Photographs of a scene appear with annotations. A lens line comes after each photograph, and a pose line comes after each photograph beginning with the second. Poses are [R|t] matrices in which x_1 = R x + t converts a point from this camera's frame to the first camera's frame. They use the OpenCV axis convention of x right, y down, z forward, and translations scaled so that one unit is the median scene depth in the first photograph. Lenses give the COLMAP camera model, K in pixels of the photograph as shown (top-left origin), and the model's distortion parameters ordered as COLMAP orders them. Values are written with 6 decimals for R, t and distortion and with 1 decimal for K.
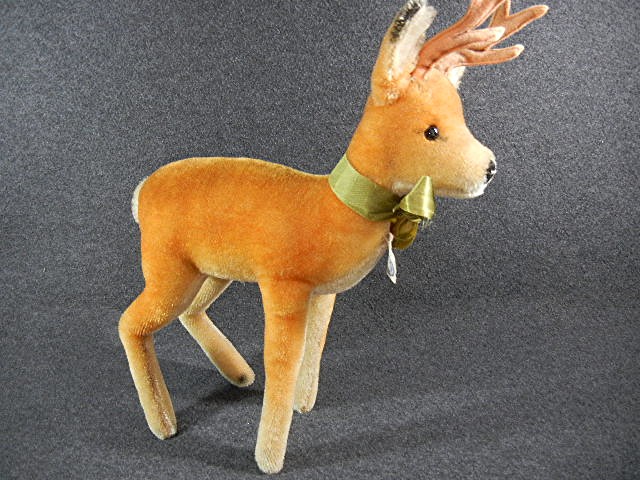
lens RADIAL K [[557.5, 0, 318.7], [0, 557.5, 241.4], [0, 0, 1]] dist [0.004184, 0.009316]
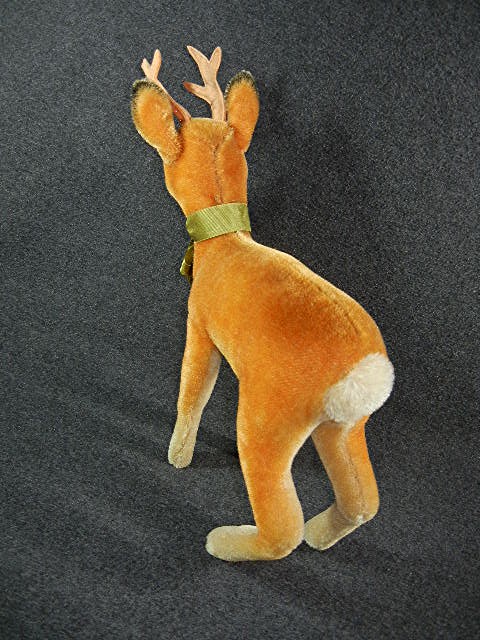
lens RADIAL K [[557.5, 0, 240.0], [0, 557.5, 320.0], [0, 0, 1]] dist [0.004184, 0.009316]
pose [[0.966310, 0.253811, 0.042723, -0.229794], [-0.256728, 0.962306, 0.089770, -0.072794], [-0.018328, -0.097714, 0.995046, 0.051209]]
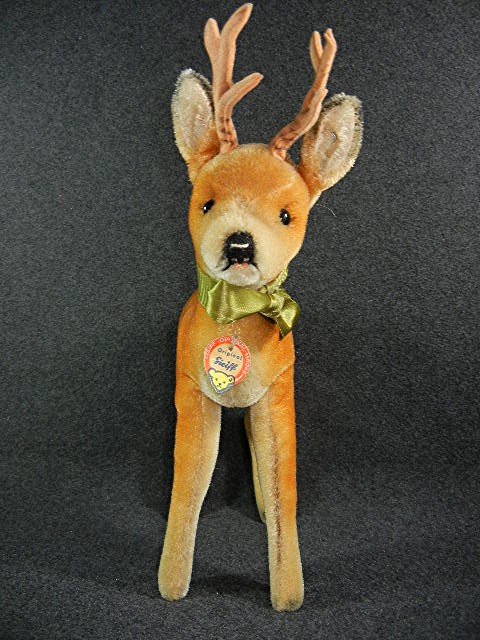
lens RADIAL K [[557.5, 0, 240.0], [0, 557.5, 320.0], [0, 0, 1]] dist [0.004184, 0.009316]
pose [[0.988957, 0.004333, -0.148142, 0.058373], [-0.042640, 0.965627, -0.256409, 0.130289], [0.141939, 0.259894, 0.955148, 0.086309]]
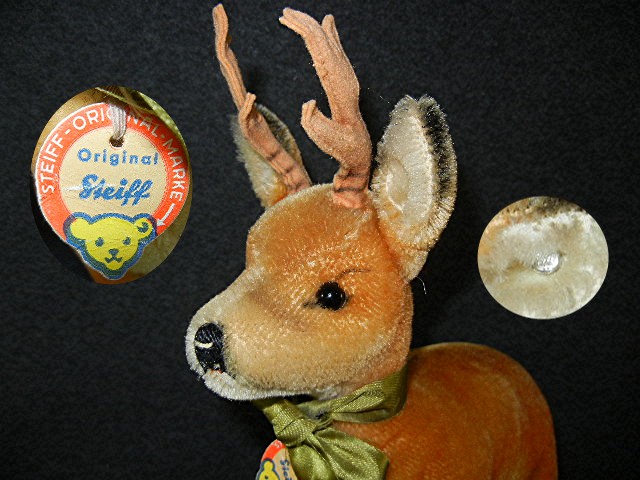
lens RADIAL K [[557.5, 0, 318.7], [0, 557.5, 241.4], [0, 0, 1]] dist [0.004184, 0.009316]
pose [[0.999434, 0.001025, 0.033631, -0.274559], [-0.002114, 0.999474, 0.032347, -0.275876], [-0.033580, -0.032400, 0.998911, 0.329679]]
